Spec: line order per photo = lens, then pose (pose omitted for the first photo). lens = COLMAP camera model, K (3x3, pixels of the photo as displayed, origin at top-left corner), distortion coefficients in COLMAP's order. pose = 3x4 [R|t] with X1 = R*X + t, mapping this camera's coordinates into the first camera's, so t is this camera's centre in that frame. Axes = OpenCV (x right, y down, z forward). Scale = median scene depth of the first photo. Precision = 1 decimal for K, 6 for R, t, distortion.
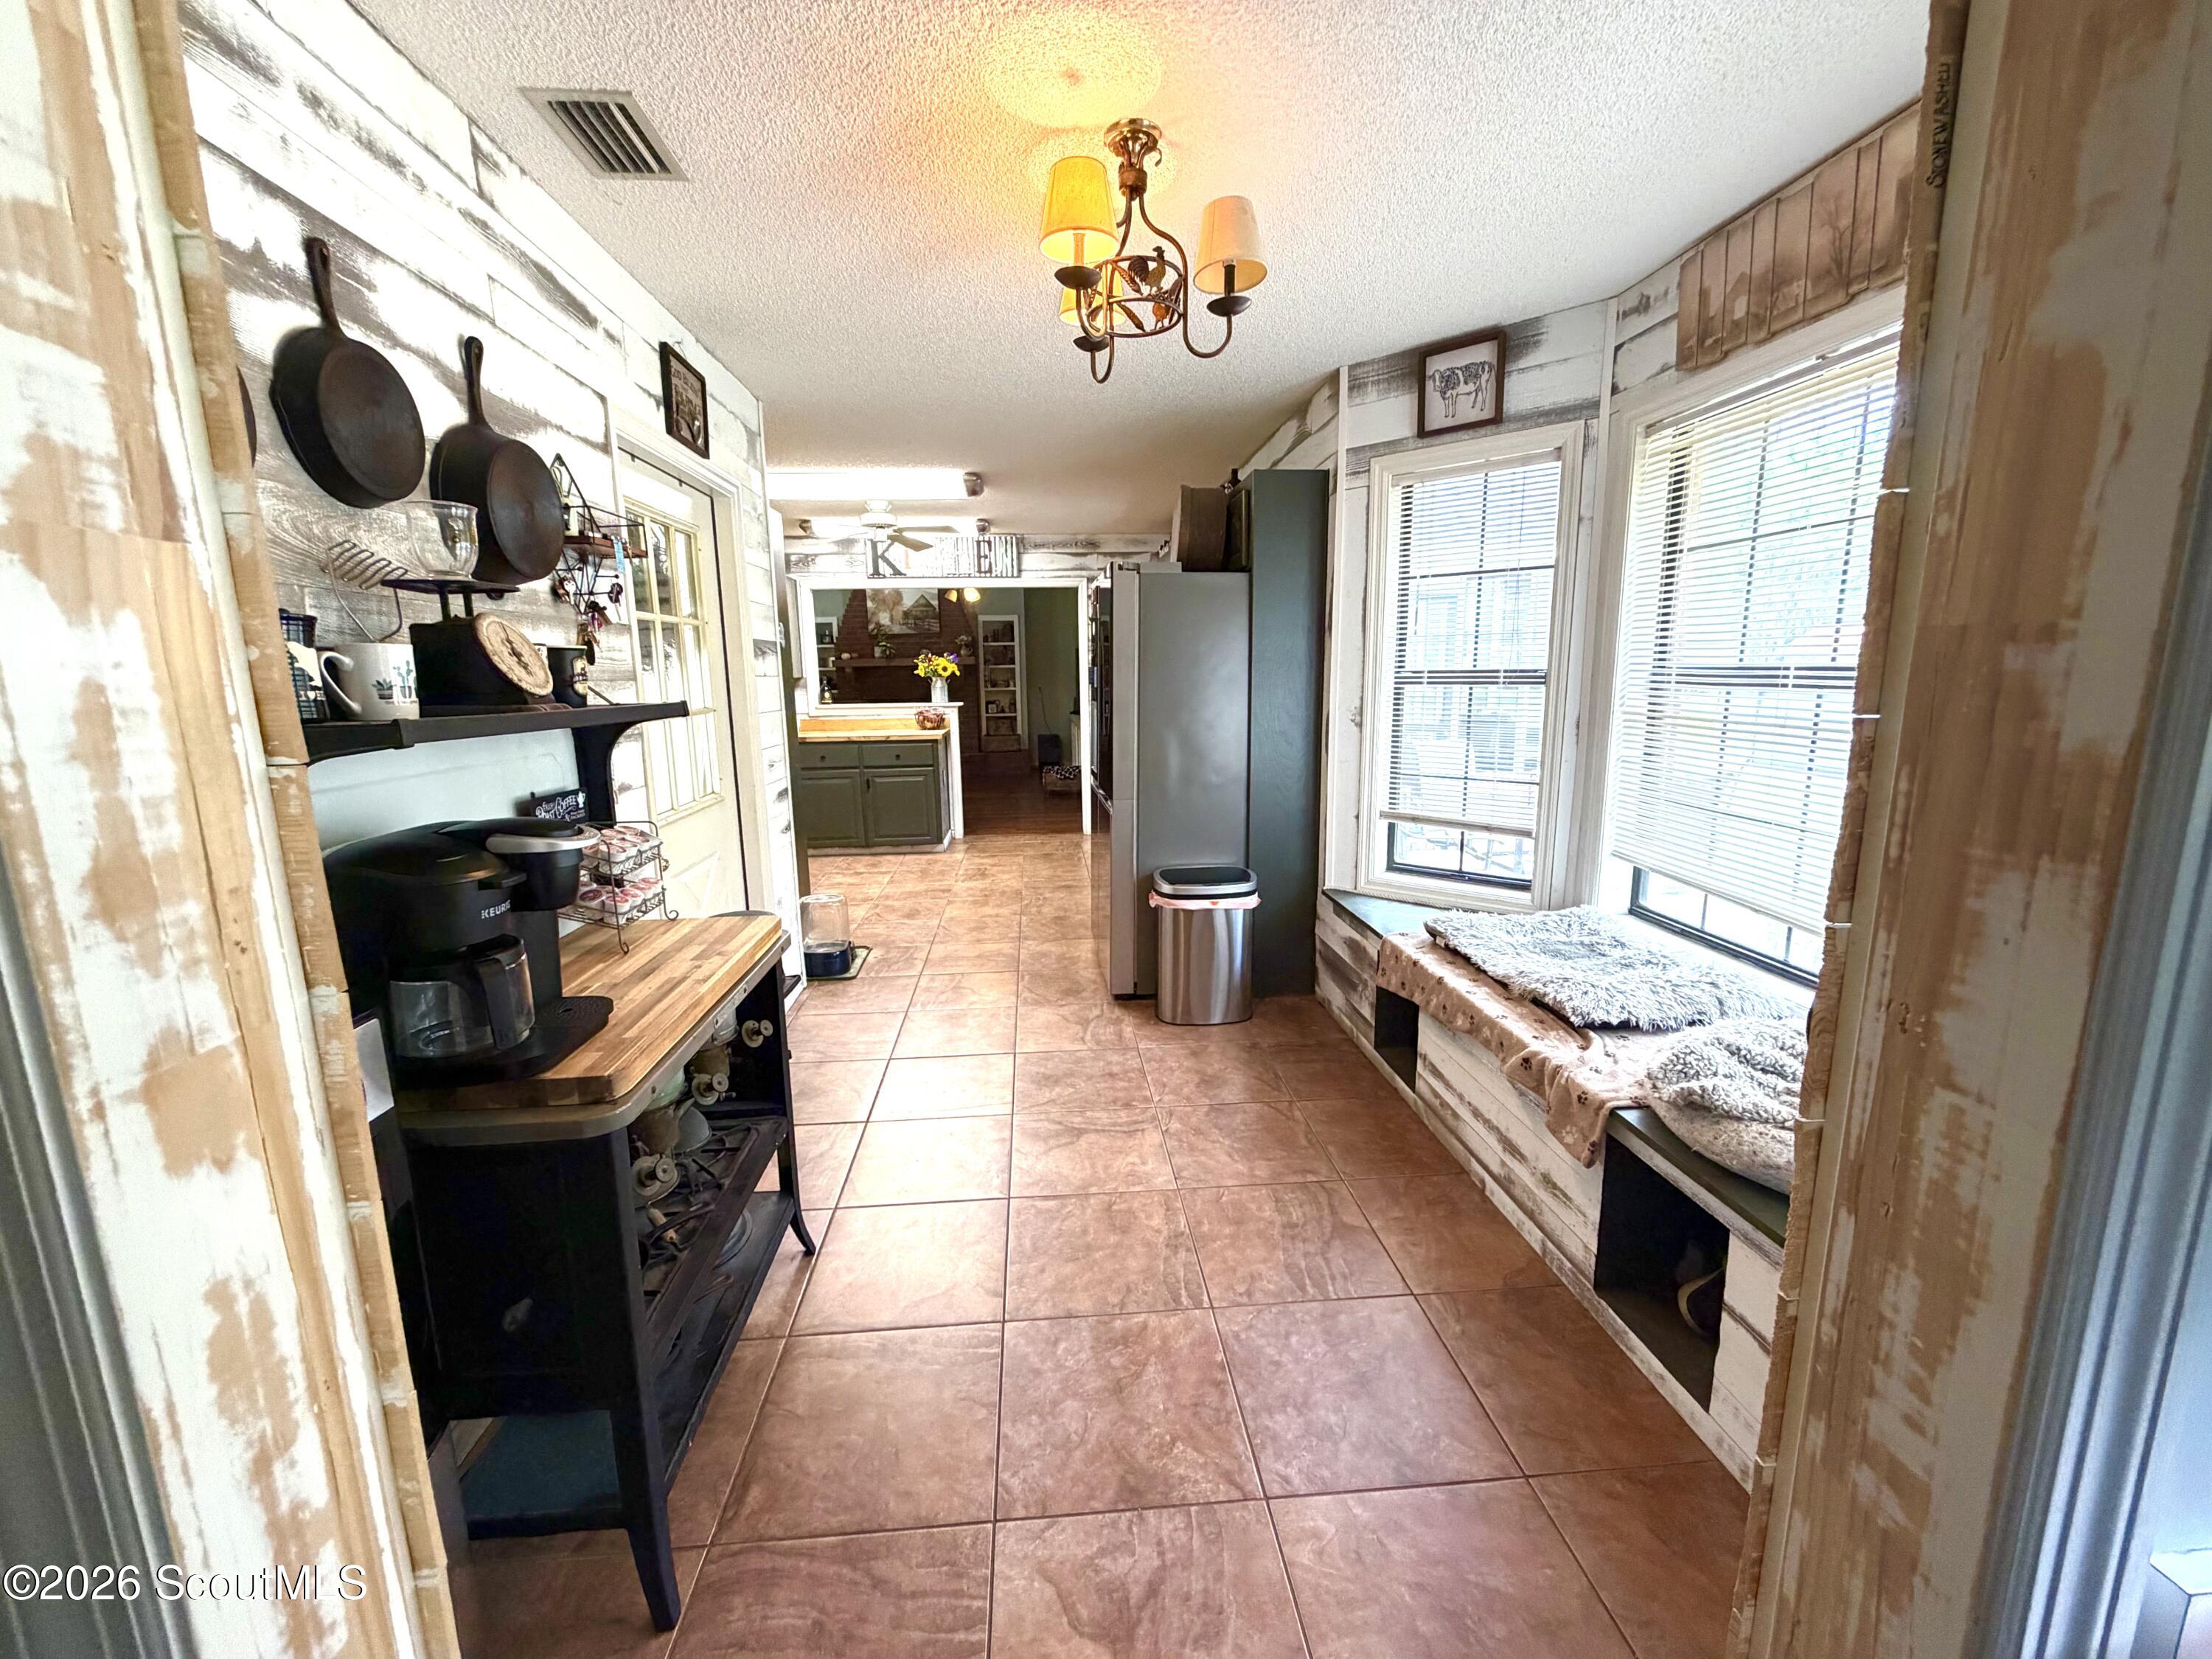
lens RADIAL K [[878.4, 0, 1100.4], [0, 878.4, 831.5], [0, 0, 1]] dist [0.001101, 0.000523]
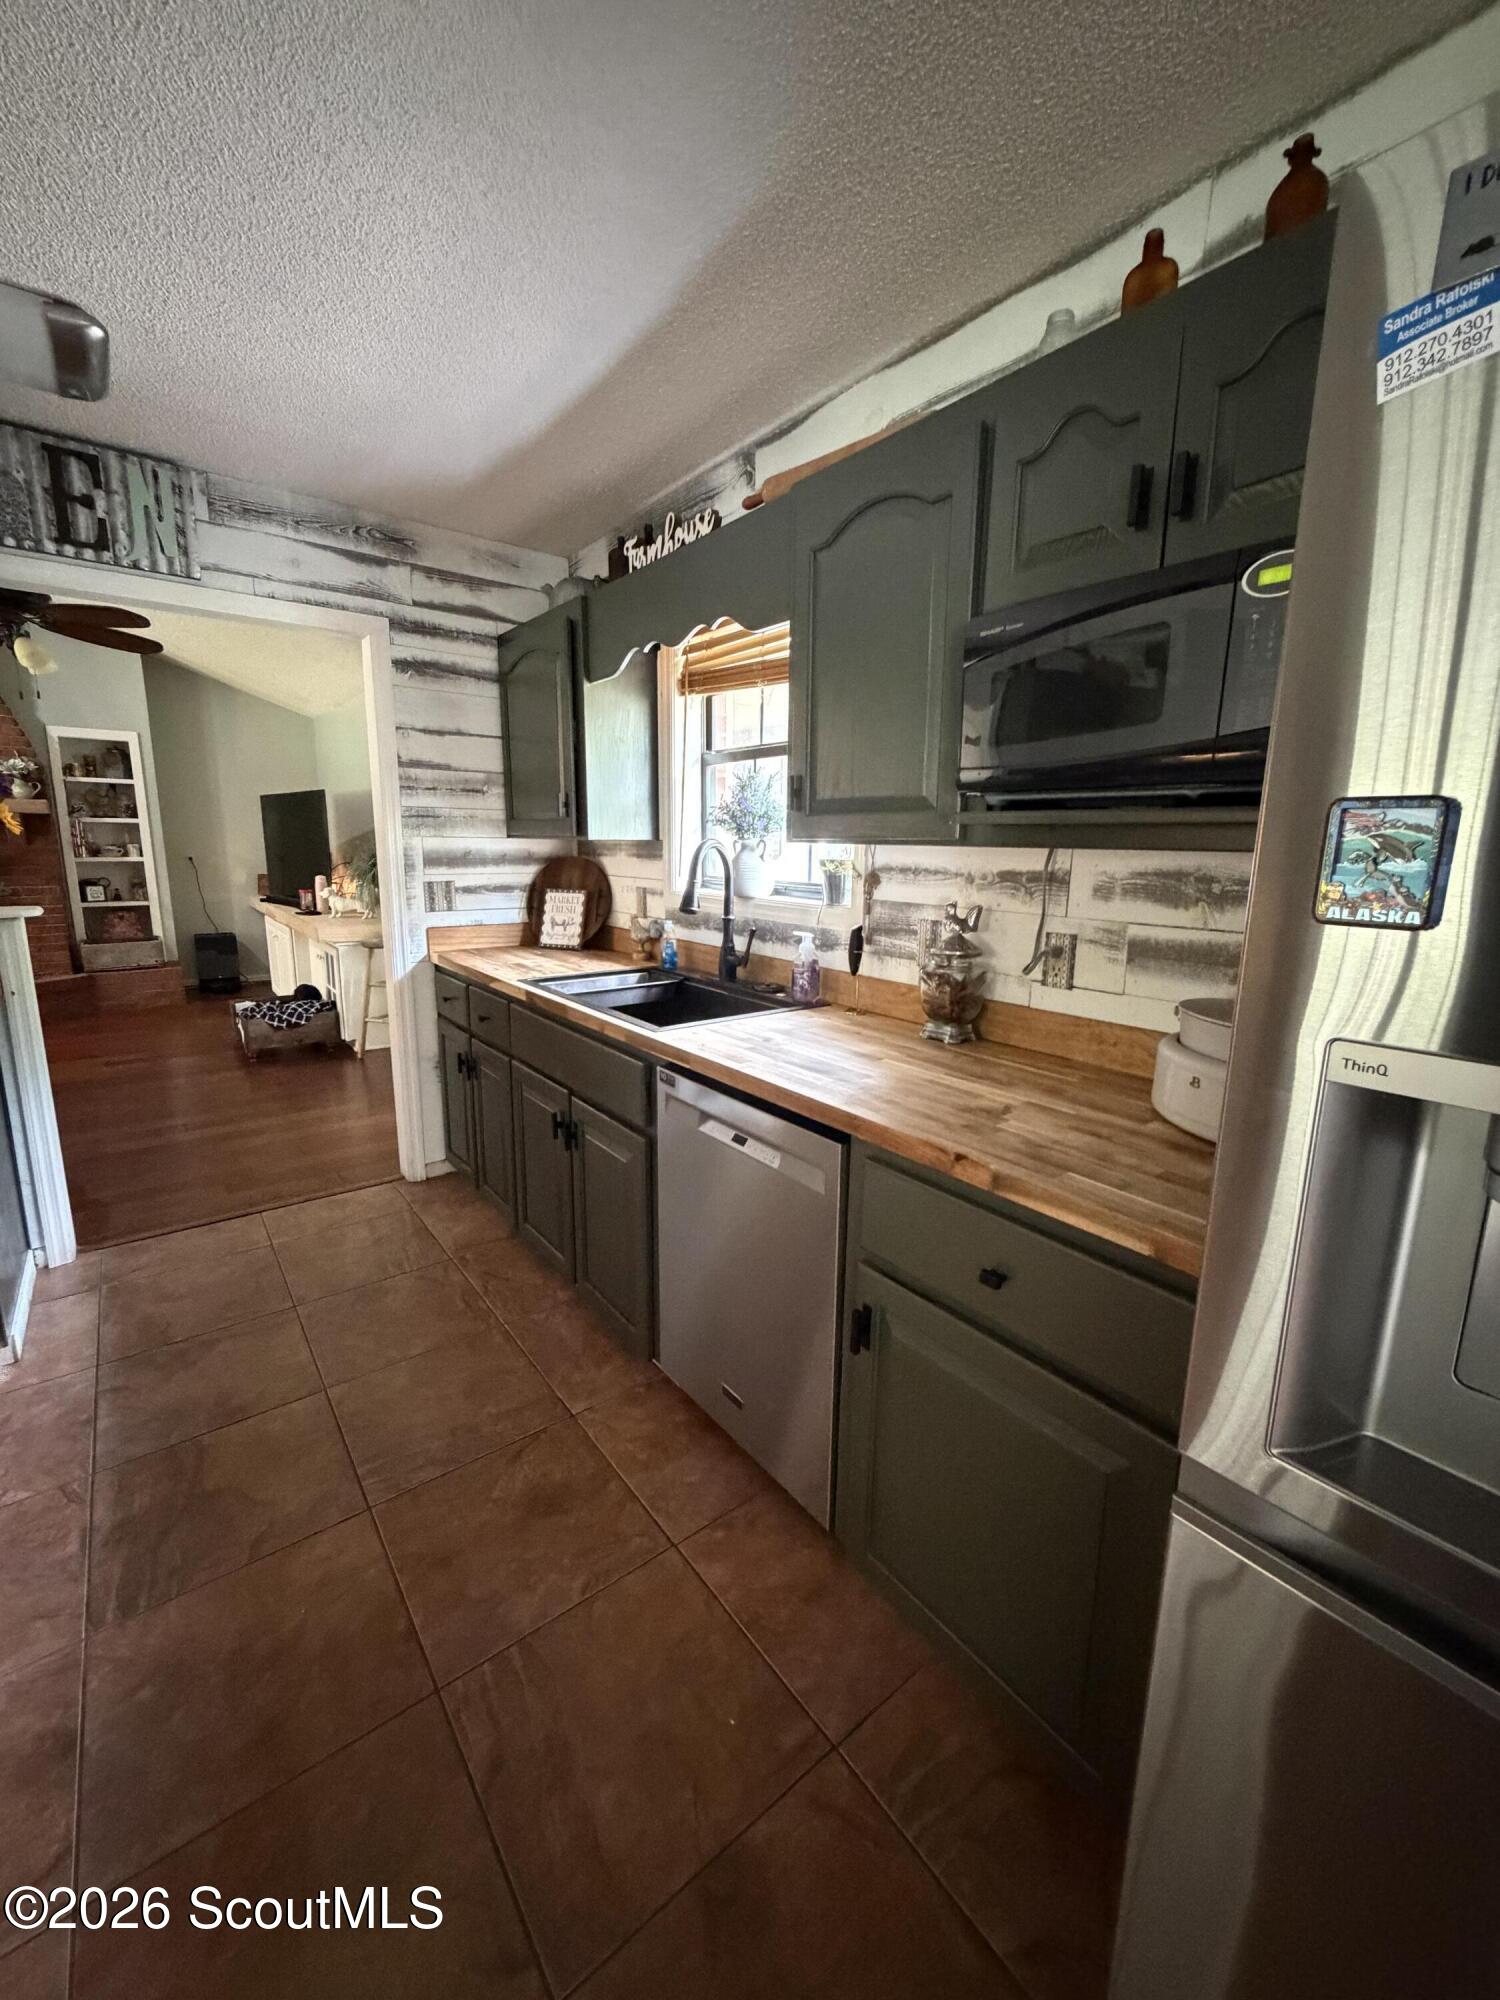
lens RADIAL K [[794.2, 0, 751.7], [0, 794.2, 995.8], [0, 0, 1]] dist [0.001101, 0.000523]
pose [[0.832385, -0.076862, 0.548841, -0.098419], [0.072151, 0.996937, 0.030189, -0.102637], [-0.549480, 0.014471, 0.835381, 0.585301]]
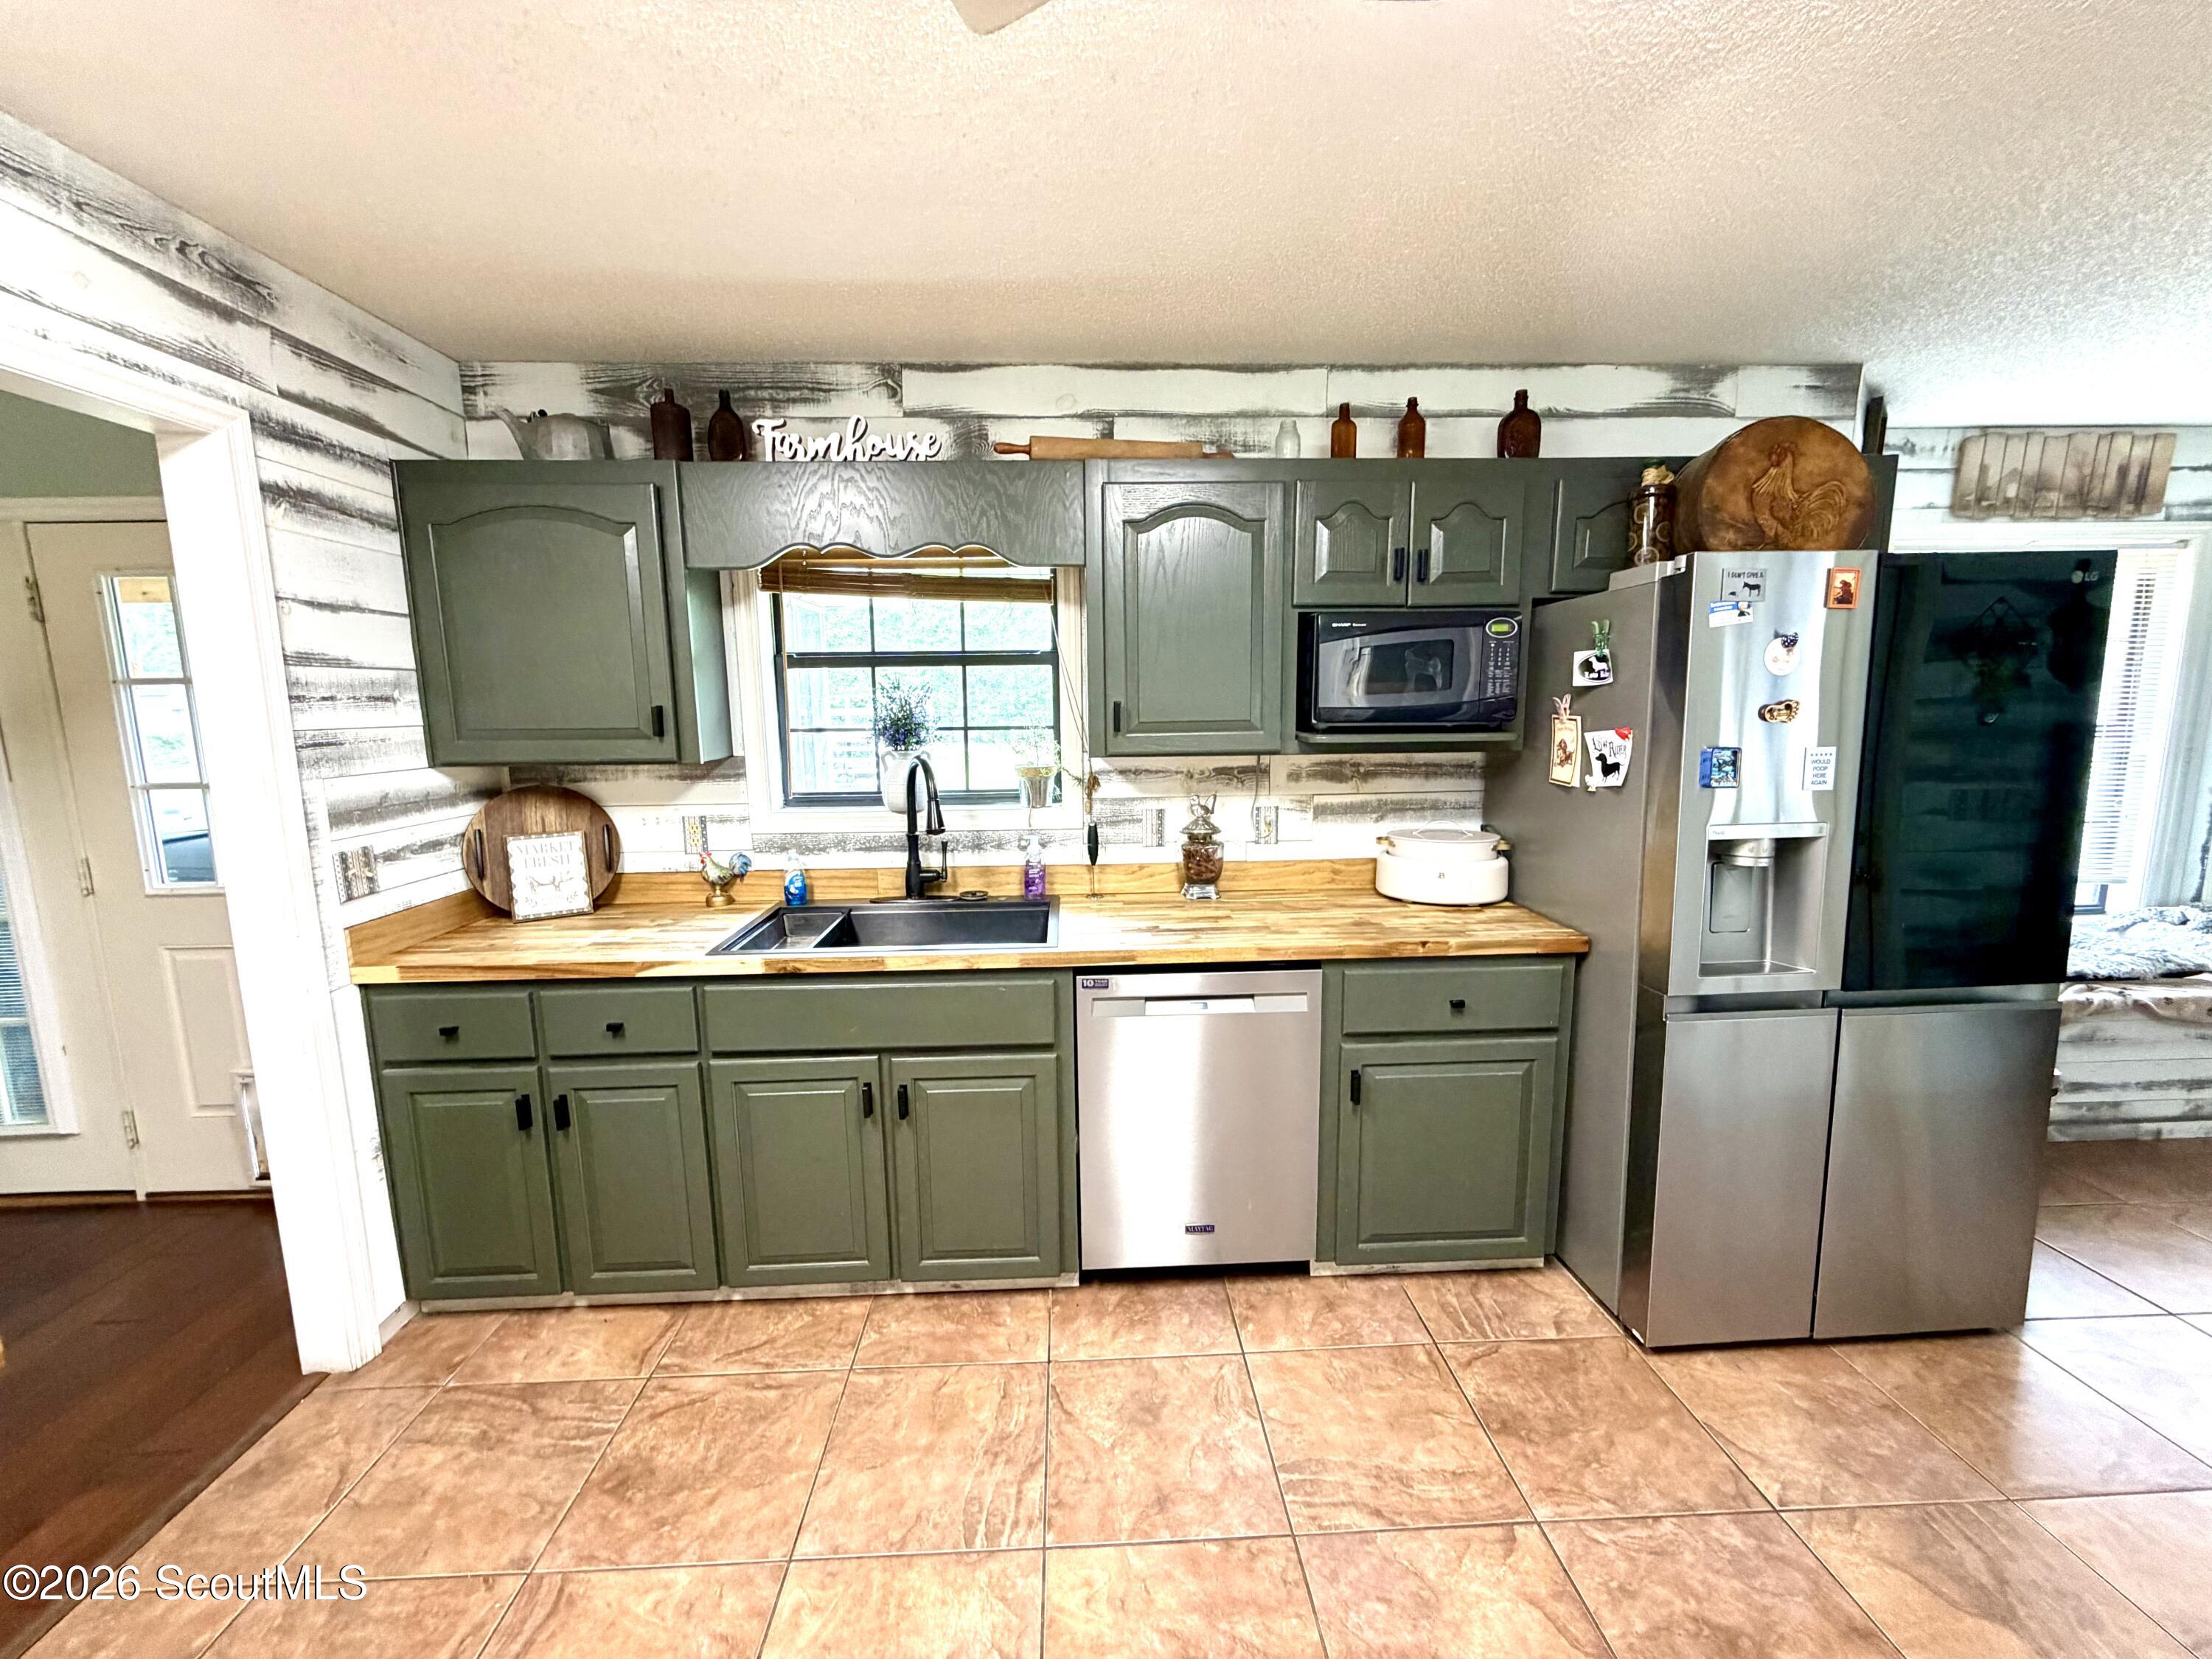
lens RADIAL K [[878.4, 0, 1103.1], [0, 878.4, 830.0], [0, 0, 1]] dist [0.001101, 0.000523]
pose [[0.038436, -0.129512, 0.990833, -0.276362], [0.194035, 0.973659, 0.119740, -0.158019], [-0.980241, 0.187654, 0.062554, 0.782370]]
